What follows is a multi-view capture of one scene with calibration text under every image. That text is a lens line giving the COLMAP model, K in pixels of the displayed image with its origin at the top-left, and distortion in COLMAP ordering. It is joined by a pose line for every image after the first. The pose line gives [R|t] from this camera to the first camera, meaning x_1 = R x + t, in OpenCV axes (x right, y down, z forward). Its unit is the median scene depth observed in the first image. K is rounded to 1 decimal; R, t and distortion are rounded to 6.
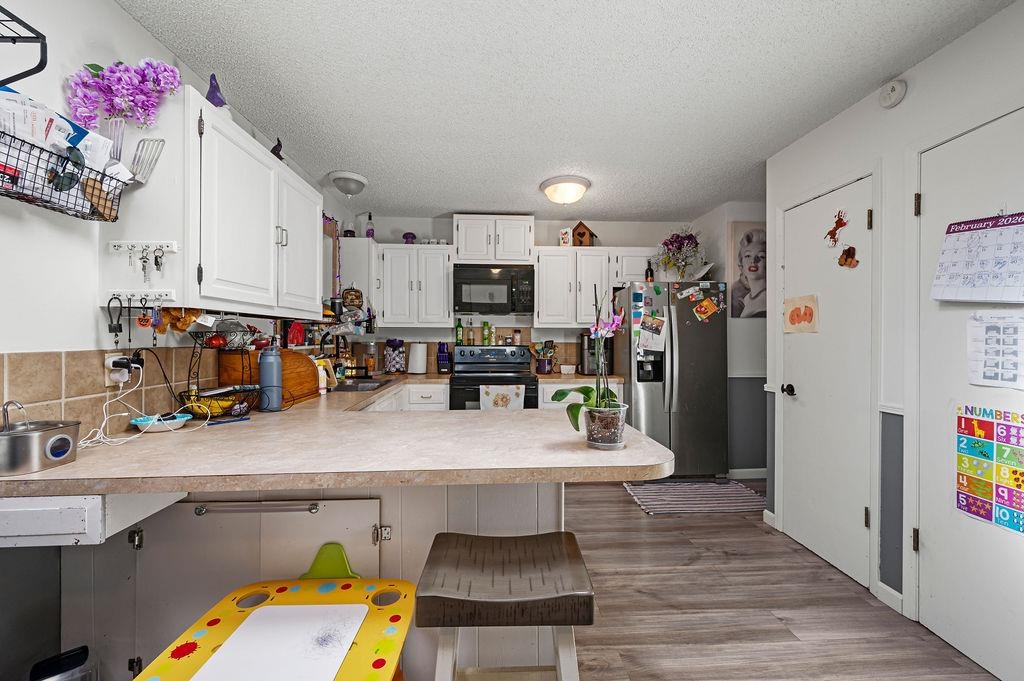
lens RADIAL K [[418.6, 0, 507.8], [0, 418.6, 337.6], [0, 0, 1]] dist [-0.000427, 0.008143]
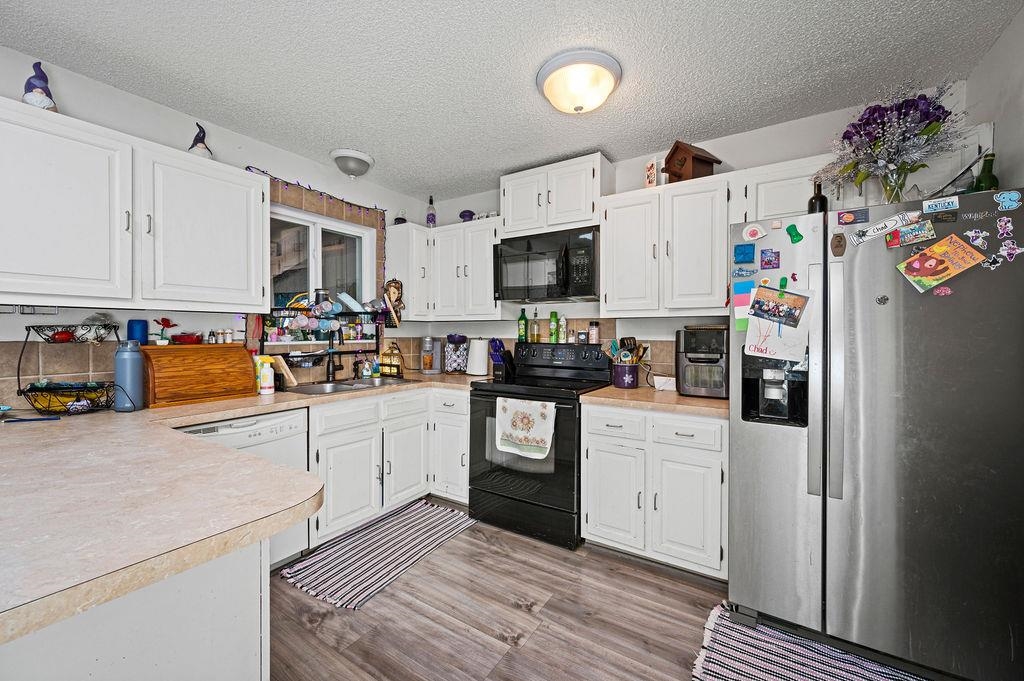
lens RADIAL K [[398.6, 0, 513.1], [0, 398.6, 335.5], [0, 0, 1]] dist [-0.000166, -0.000113]
pose [[0.805959, 0.005019, -0.591951, 0.337753], [-0.001610, 0.999979, 0.006286, 0.000533], [0.591970, -0.004113, 0.805950, 0.408187]]
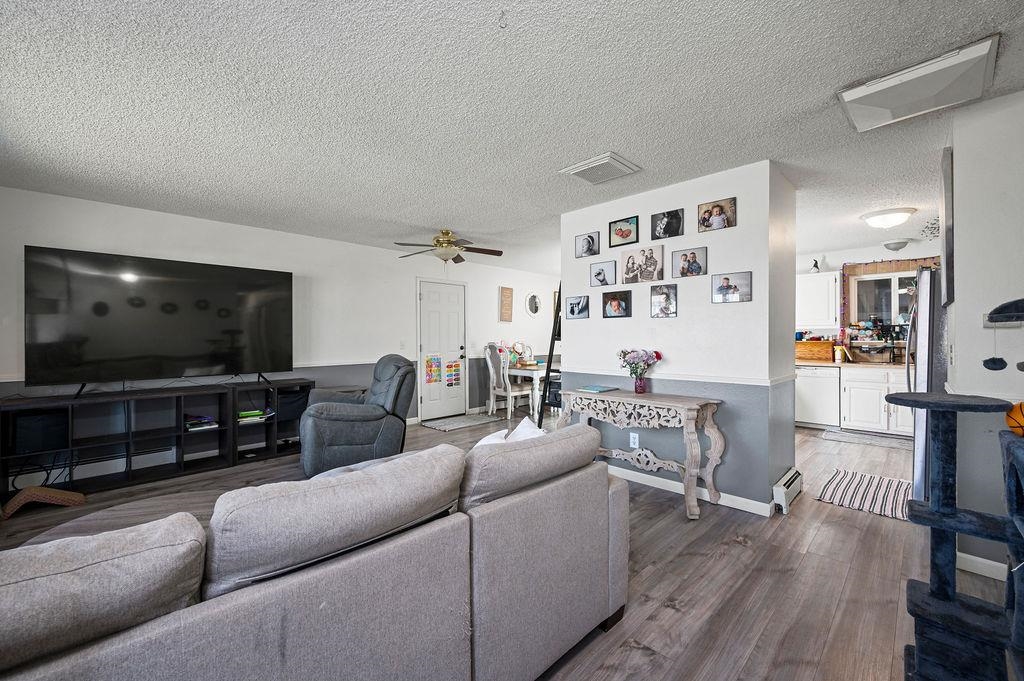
lens RADIAL K [[418.6, 0, 507.8], [0, 418.6, 337.6], [0, 0, 1]] dist [-0.000427, 0.008143]
pose [[-0.752744, 0.004615, -0.658297, 1.517569], [0.002519, 0.999988, 0.004129, -0.004043], [0.658309, 0.001450, -0.752747, 0.998243]]
